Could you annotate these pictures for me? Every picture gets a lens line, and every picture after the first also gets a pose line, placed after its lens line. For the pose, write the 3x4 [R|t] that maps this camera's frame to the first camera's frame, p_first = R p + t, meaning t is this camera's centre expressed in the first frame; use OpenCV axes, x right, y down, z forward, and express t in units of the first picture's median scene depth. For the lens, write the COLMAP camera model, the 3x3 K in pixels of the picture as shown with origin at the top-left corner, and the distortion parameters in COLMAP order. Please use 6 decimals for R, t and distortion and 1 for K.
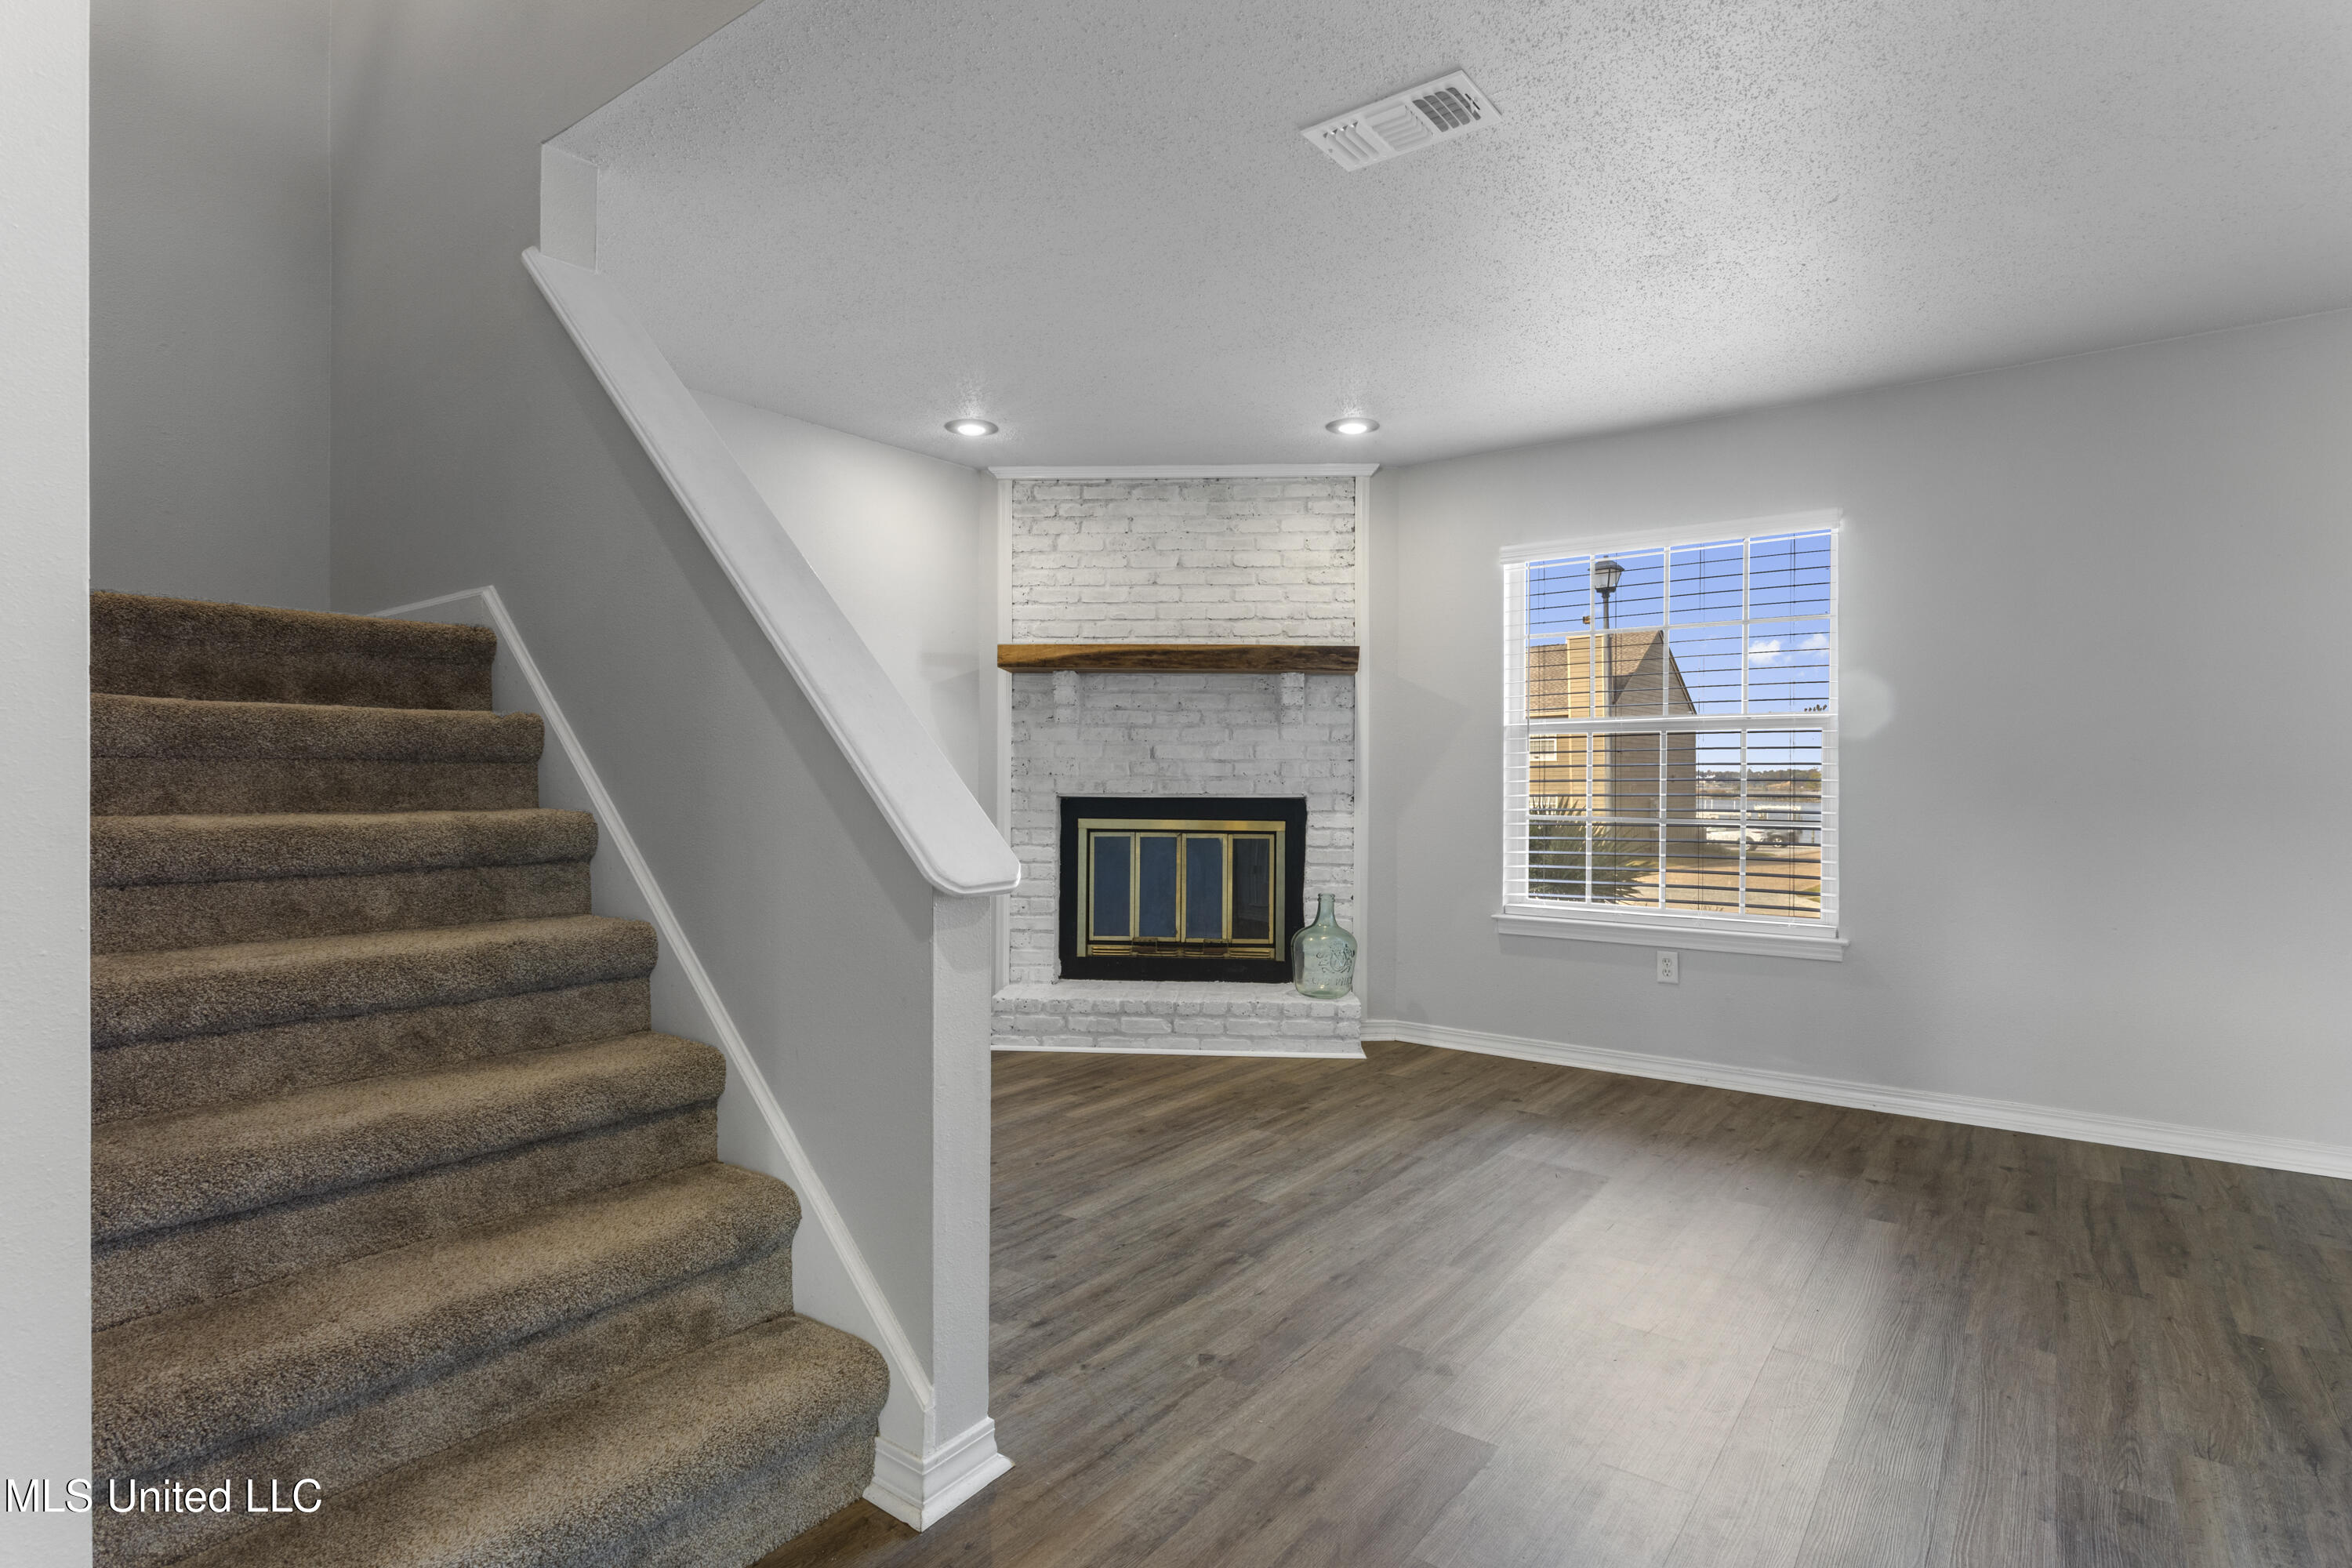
lens RADIAL K [[1209.9, 0, 1166.9], [0, 1209.9, 779.6], [0, 0, 1]] dist [-0.005949, 0.003403]
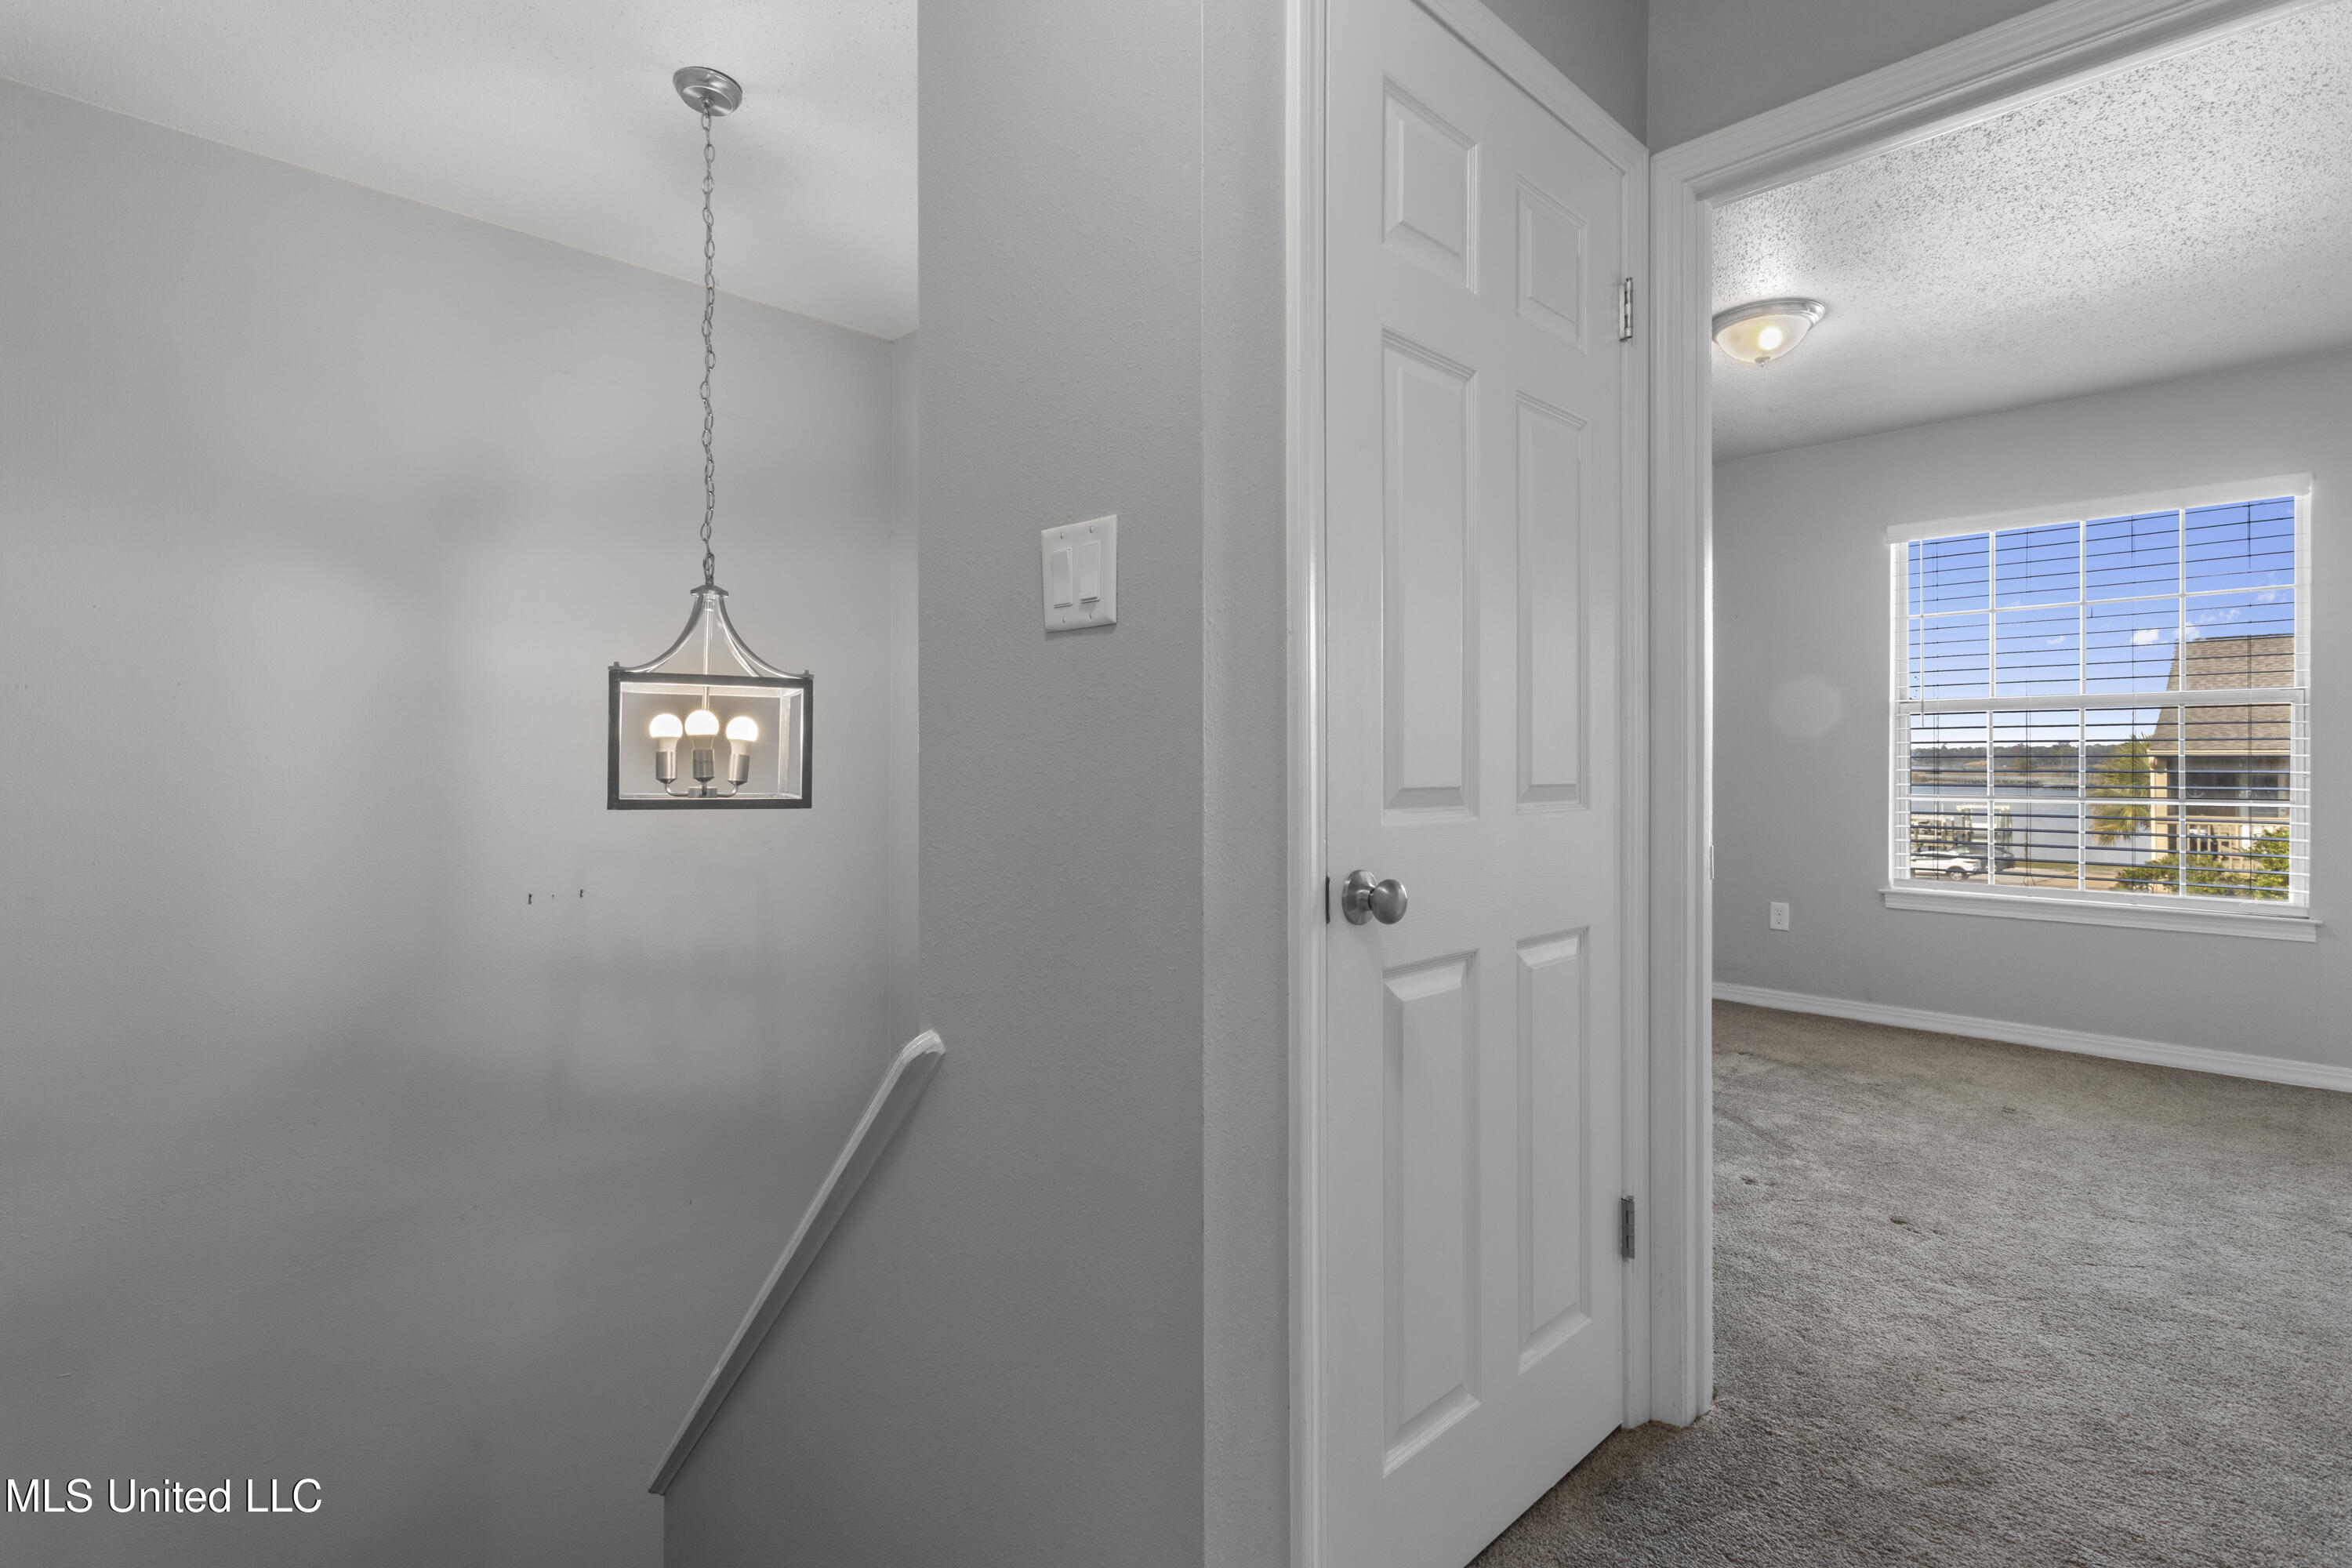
lens RADIAL K [[1122.7, 0, 1153.5], [0, 1122.7, 753.7], [0, 0, 1]] dist [-0.000885, 0.000321]
pose [[0.987035, -0.004539, -0.160440, -0.180297], [0.003501, 0.999971, -0.006750, 0.002301], [0.160466, 0.006101, 0.987023, -0.030396]]
